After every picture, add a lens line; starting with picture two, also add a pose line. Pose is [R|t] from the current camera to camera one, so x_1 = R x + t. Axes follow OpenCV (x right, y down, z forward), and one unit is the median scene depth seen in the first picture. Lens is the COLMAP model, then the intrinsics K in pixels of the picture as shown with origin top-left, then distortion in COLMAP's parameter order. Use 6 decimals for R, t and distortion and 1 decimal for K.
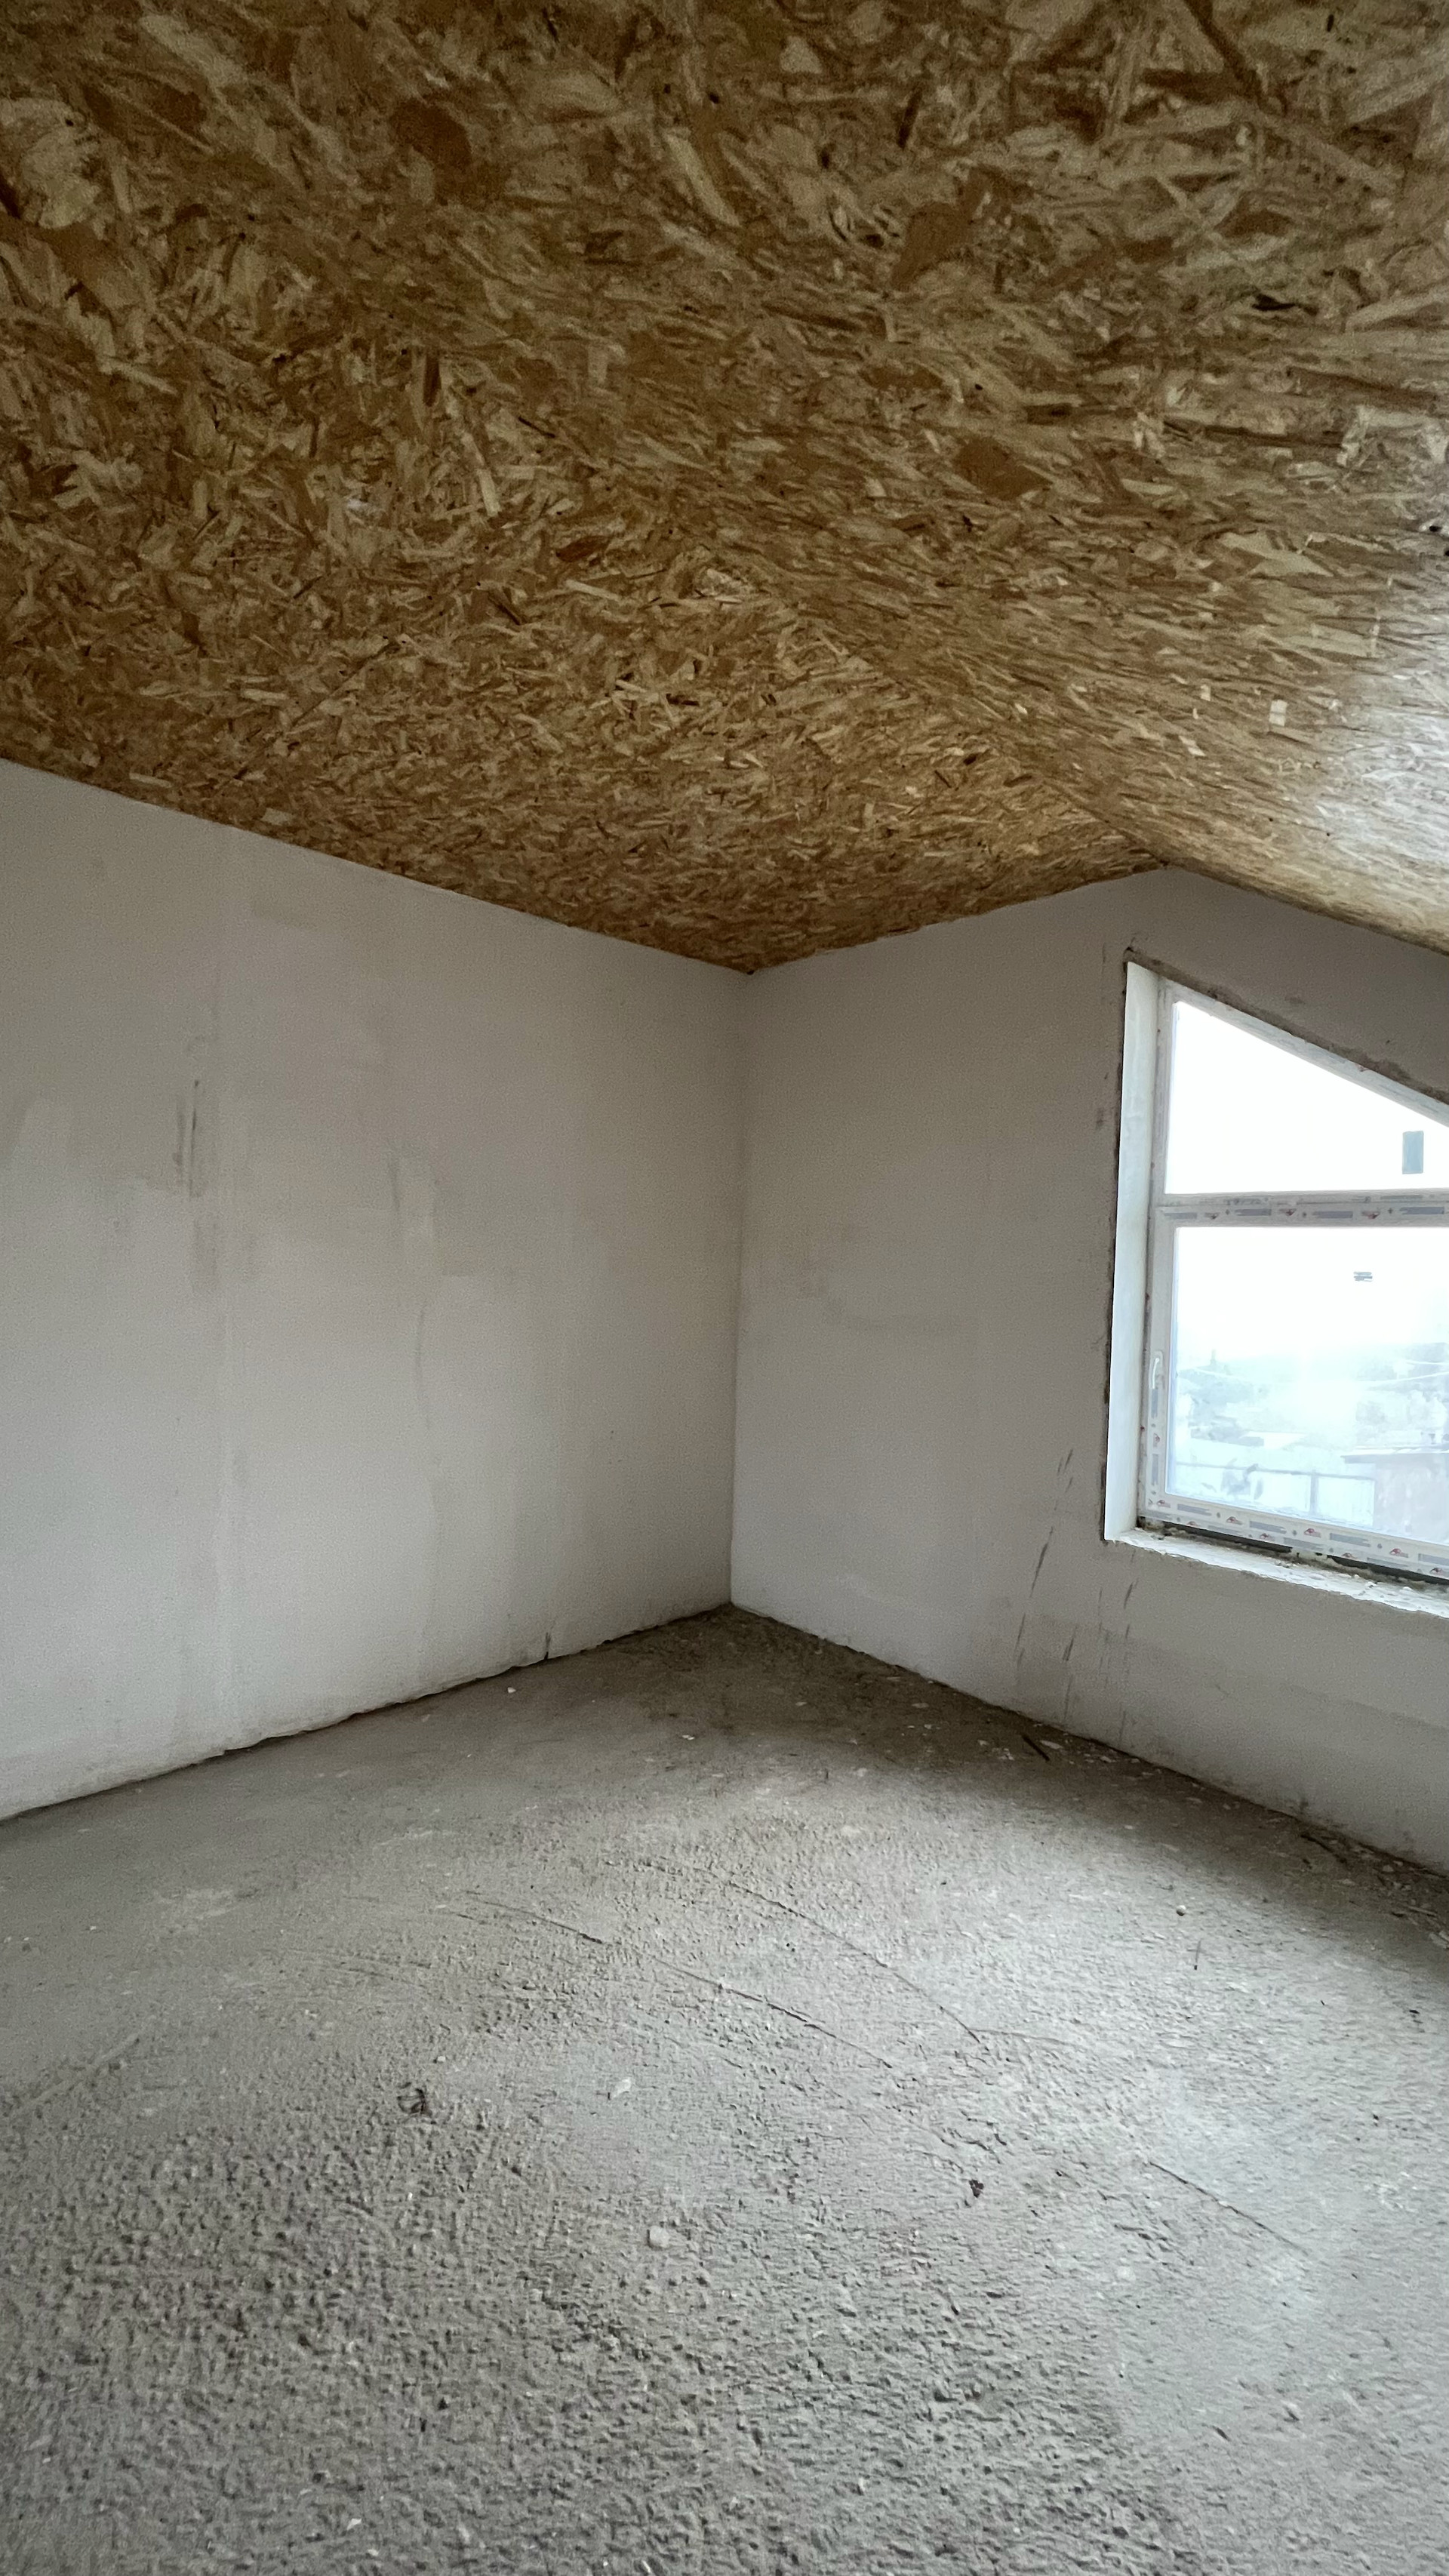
lens RADIAL K [[1020.6, 0, 719.1], [0, 1020.6, 1279.2], [0, 0, 1]] dist [-0.000830, -0.000569]
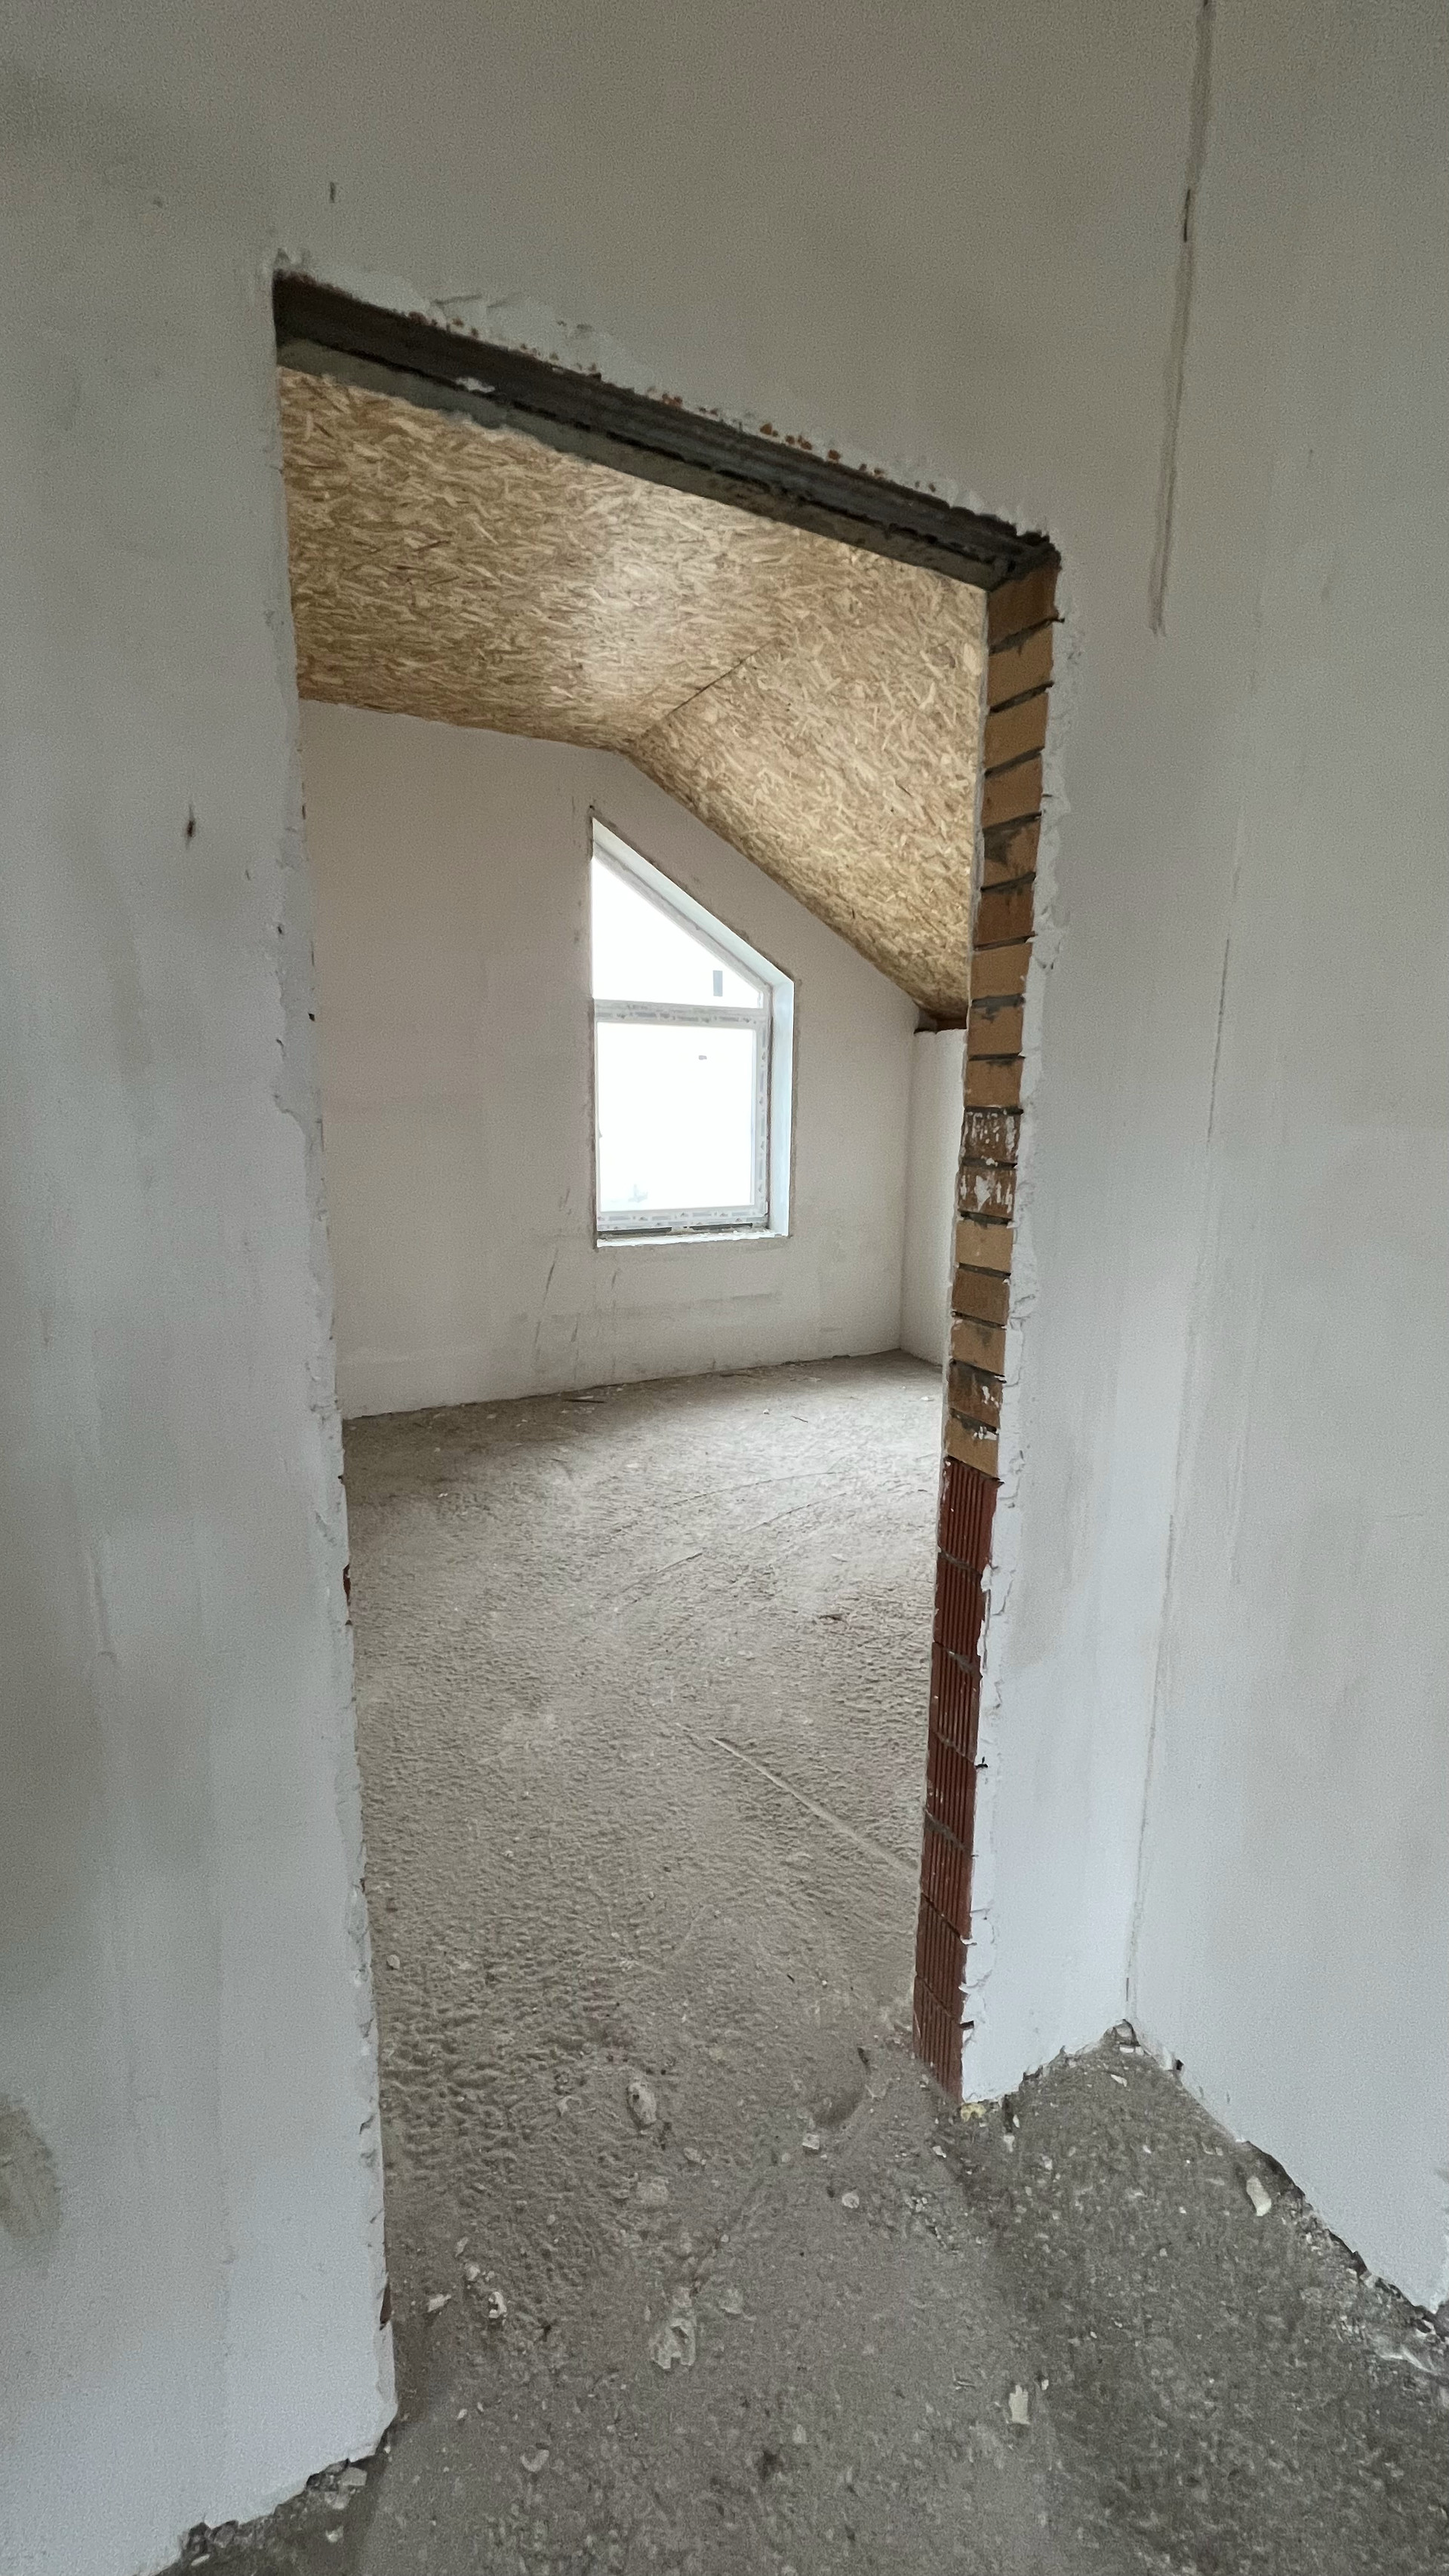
lens RADIAL K [[1020.6, 0, 735.2], [0, 1020.6, 1281.0], [0, 0, 1]] dist [-0.000830, -0.000569]
pose [[0.282387, -0.199197, 0.938391, -1.006493], [0.016939, 0.979086, 0.202738, 0.017805], [-0.959151, -0.041355, 0.279856, 0.459081]]
